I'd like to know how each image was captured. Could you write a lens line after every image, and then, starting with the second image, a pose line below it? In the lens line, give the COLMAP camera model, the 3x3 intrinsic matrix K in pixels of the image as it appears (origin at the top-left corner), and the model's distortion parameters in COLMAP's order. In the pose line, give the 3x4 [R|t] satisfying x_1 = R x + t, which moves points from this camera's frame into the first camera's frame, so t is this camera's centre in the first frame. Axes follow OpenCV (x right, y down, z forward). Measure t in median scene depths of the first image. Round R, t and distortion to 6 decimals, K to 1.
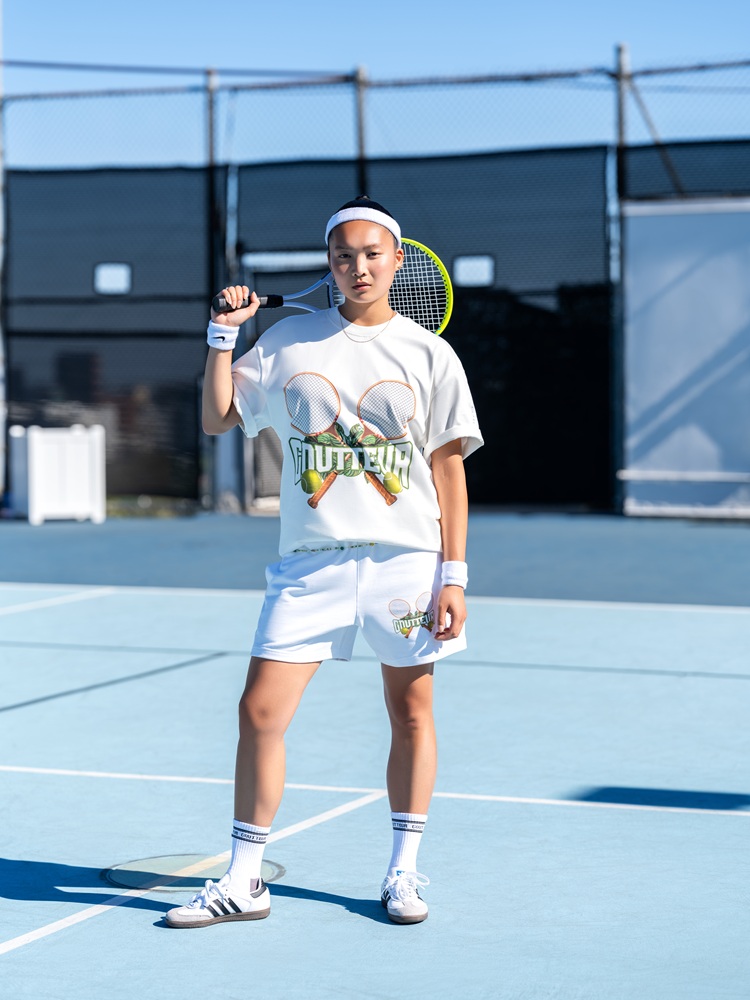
lens RADIAL K [[2516.1, 0, 373.6], [0, 2516.1, 499.9], [0, 0, 1]] dist [-0.008765, 0.000000]
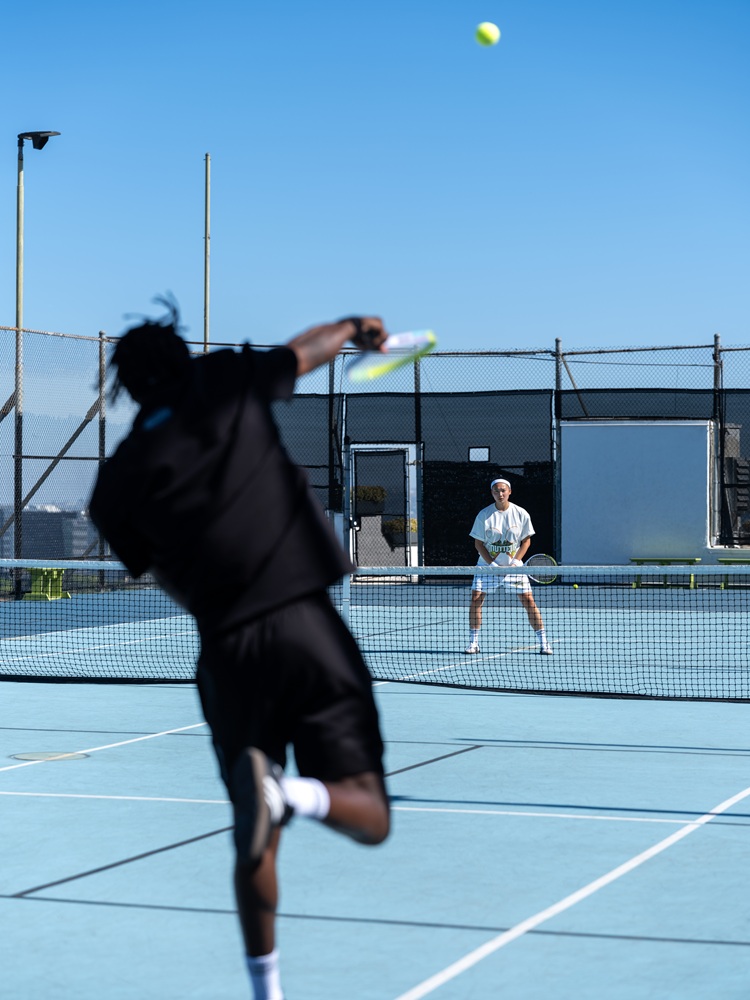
lens RADIAL K [[2516.1, 0, 374.0], [0, 2516.1, 501.3], [0, 0, 1]] dist [-0.008765, 0.000000]
pose [[0.999538, 0.001668, 0.030350, -0.098137], [-0.000249, 0.998909, -0.046701, 0.031060], [-0.030394, 0.046672, 0.998448, -0.888227]]
